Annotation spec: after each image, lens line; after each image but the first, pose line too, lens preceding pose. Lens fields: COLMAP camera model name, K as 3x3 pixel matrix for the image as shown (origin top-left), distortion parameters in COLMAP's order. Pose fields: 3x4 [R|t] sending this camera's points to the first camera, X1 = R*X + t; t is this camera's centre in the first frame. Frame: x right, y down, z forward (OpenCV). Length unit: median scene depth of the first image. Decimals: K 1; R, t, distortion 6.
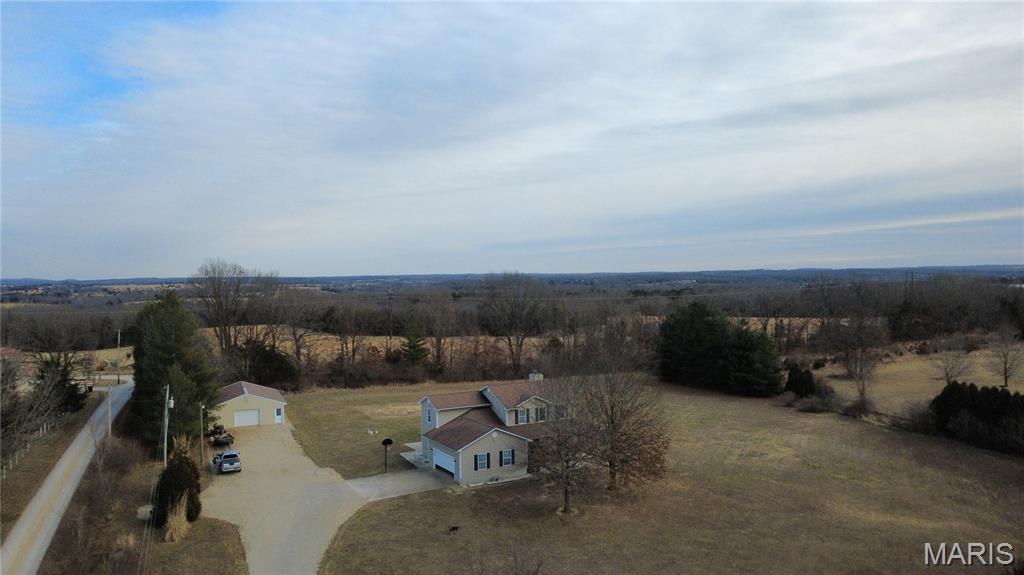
lens RADIAL K [[763.9, 0, 512.0], [0, 763.9, 287.5], [0, 0, 1]] dist [0.002097, -0.001447]
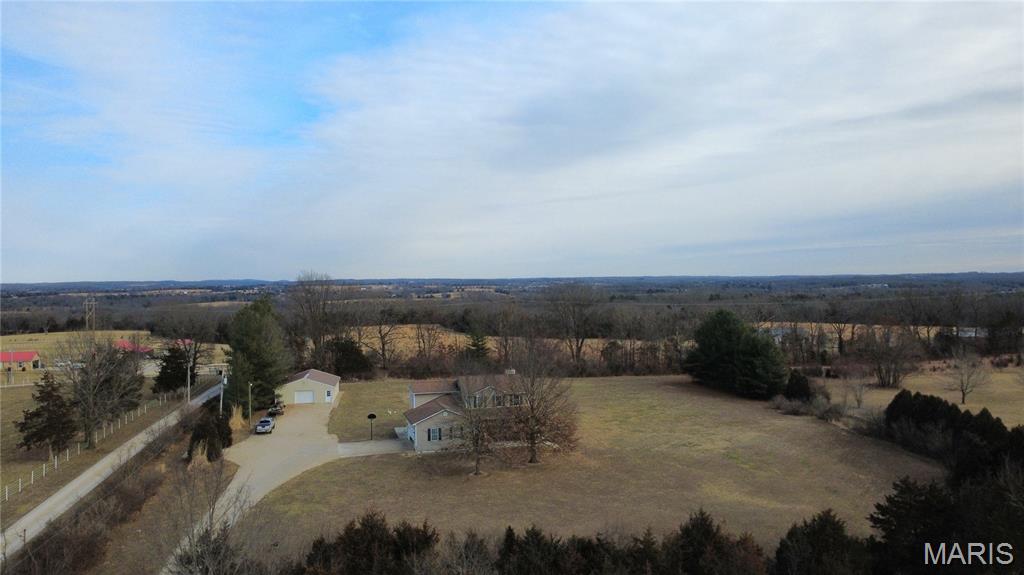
lens RADIAL K [[763.9, 0, 512.0], [0, 763.9, 287.5], [0, 0, 1]] dist [0.002097, -0.001447]
pose [[0.970282, 0.006358, -0.241892, 0.227191], [-0.006883, 0.999975, -0.001327, -0.010978], [0.241878, 0.002952, 0.970302, -0.125353]]
